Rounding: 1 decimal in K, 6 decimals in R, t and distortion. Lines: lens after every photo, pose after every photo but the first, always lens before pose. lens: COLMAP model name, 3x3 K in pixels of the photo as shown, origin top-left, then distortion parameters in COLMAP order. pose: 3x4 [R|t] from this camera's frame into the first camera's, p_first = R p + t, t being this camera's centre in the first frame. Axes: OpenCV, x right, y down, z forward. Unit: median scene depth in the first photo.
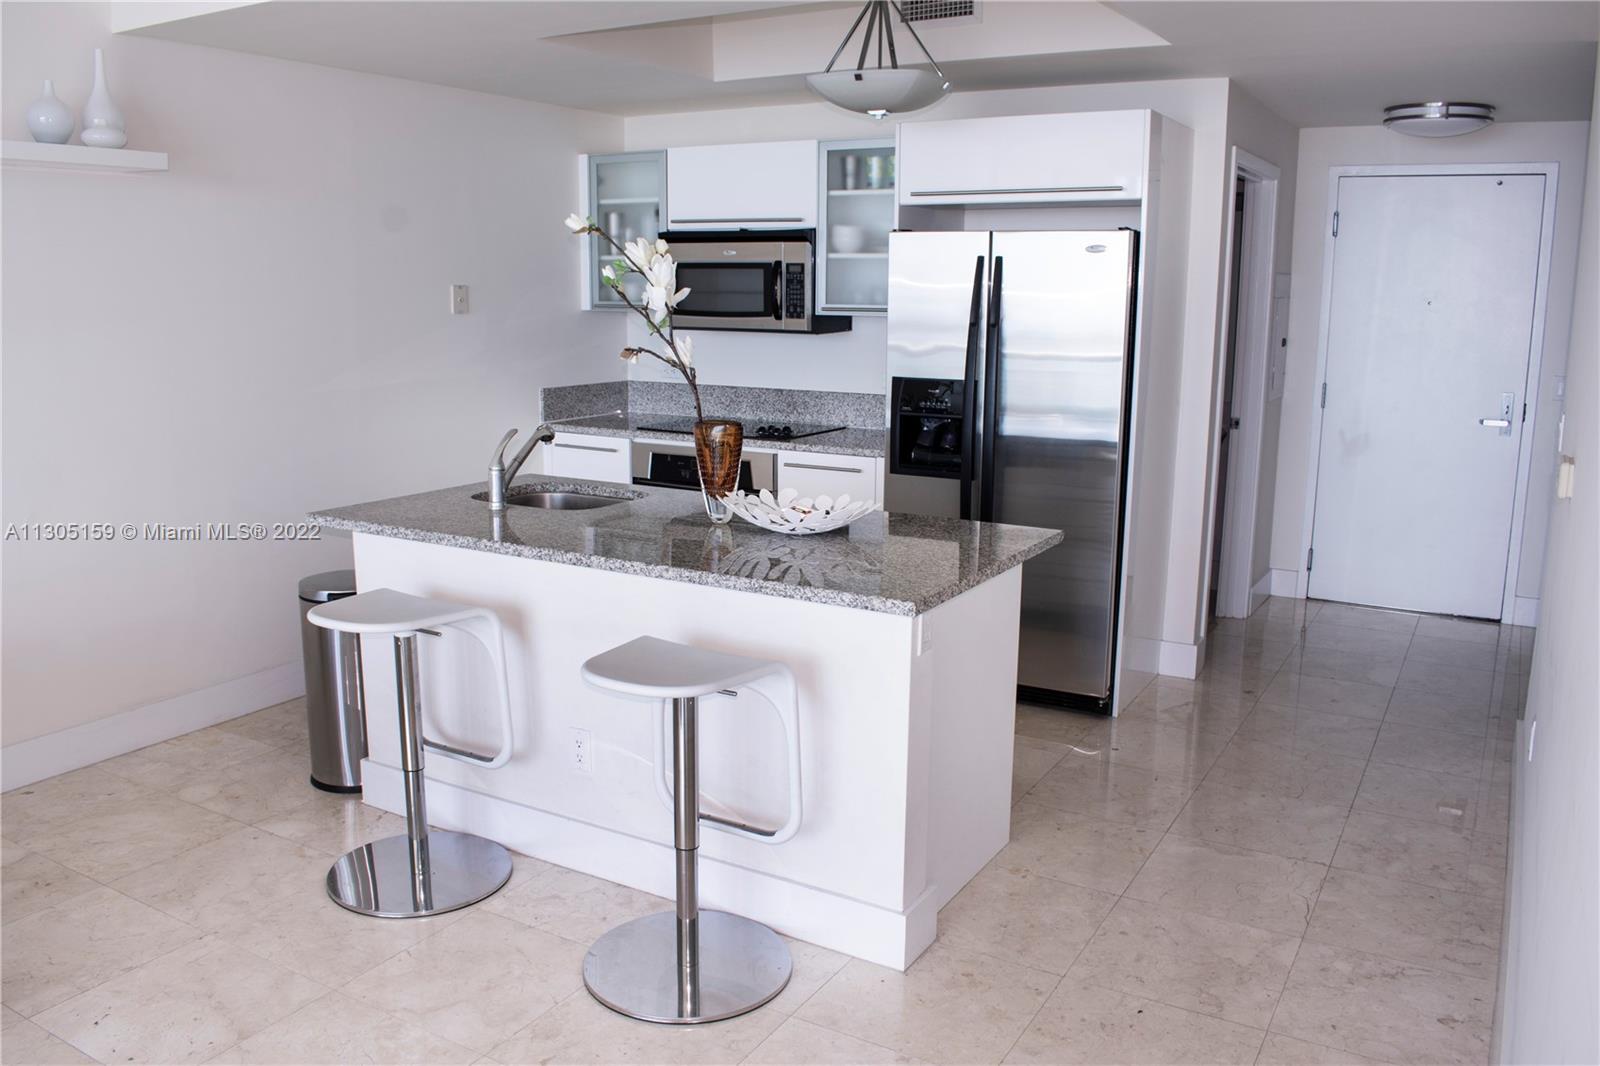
lens RADIAL K [[1263.9, 0, 800.0], [0, 1263.9, 533.0], [0, 0, 1]] dist [-0.092960, 0.011194]
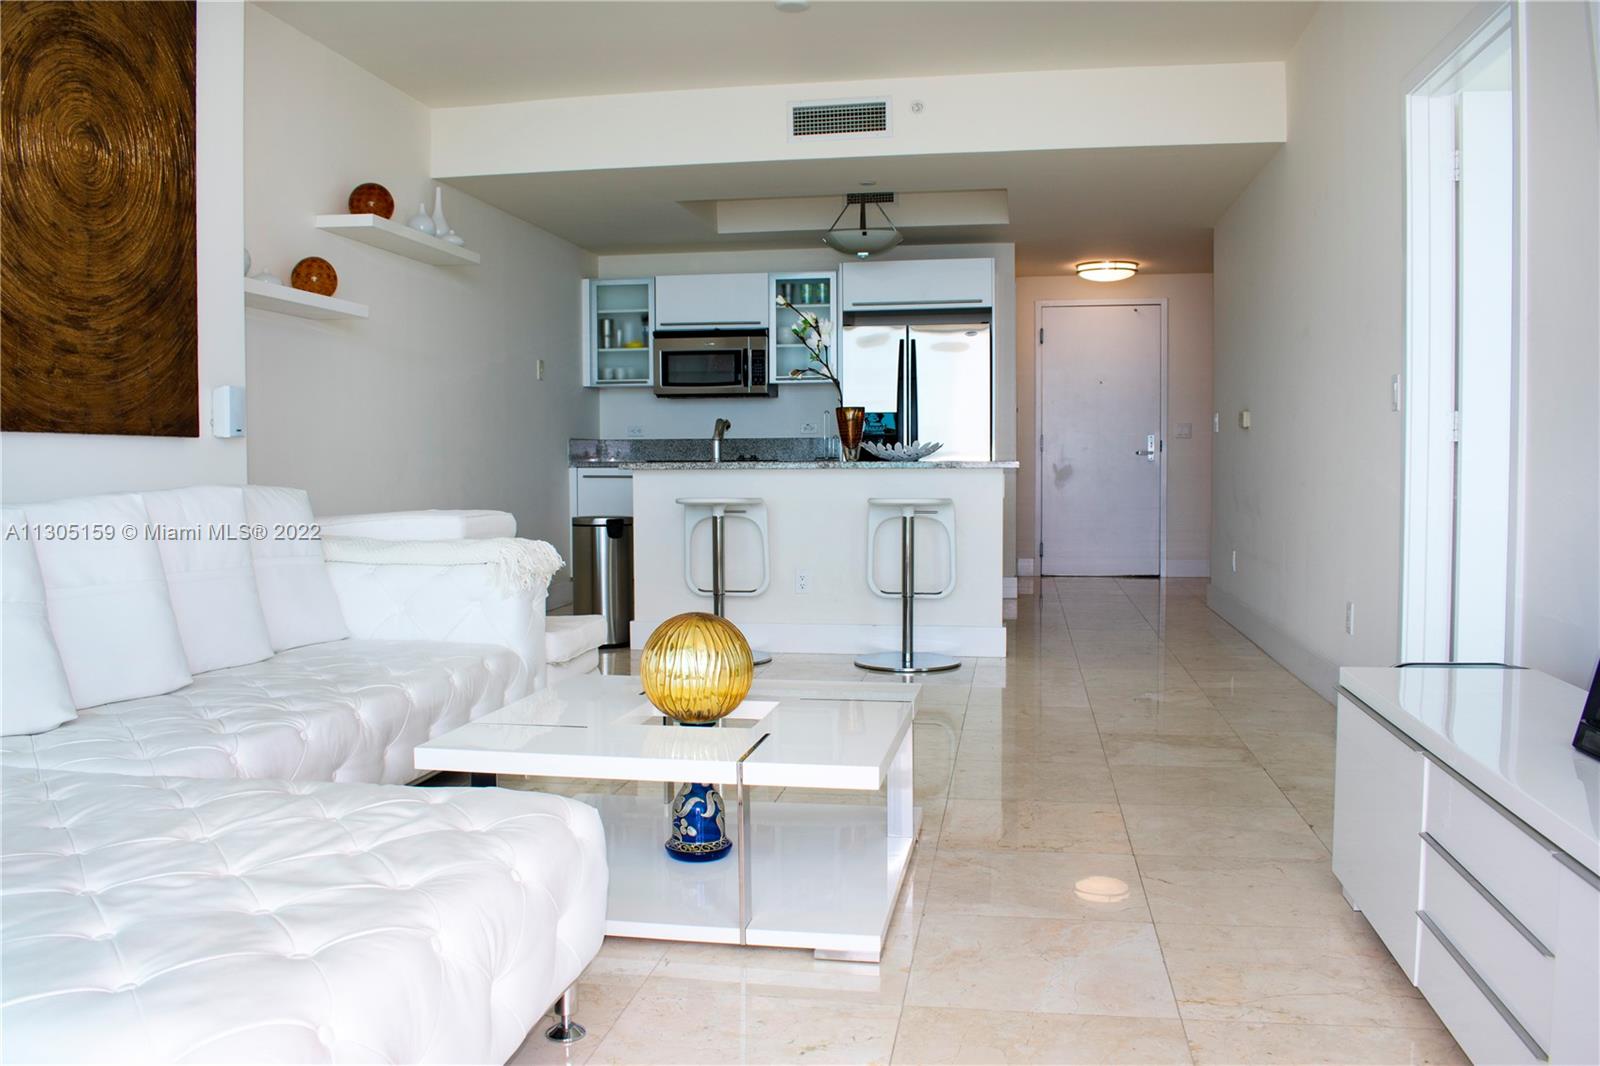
lens RADIAL K [[1263.9, 0, 800.0], [0, 1263.9, 533.0], [0, 0, 1]] dist [-0.092960, 0.011194]
pose [[0.939789, -0.033810, 0.340079, -0.494421], [0.077743, 0.990155, -0.116398, 0.196268], [-0.332795, 0.135828, 0.933166, -0.444867]]
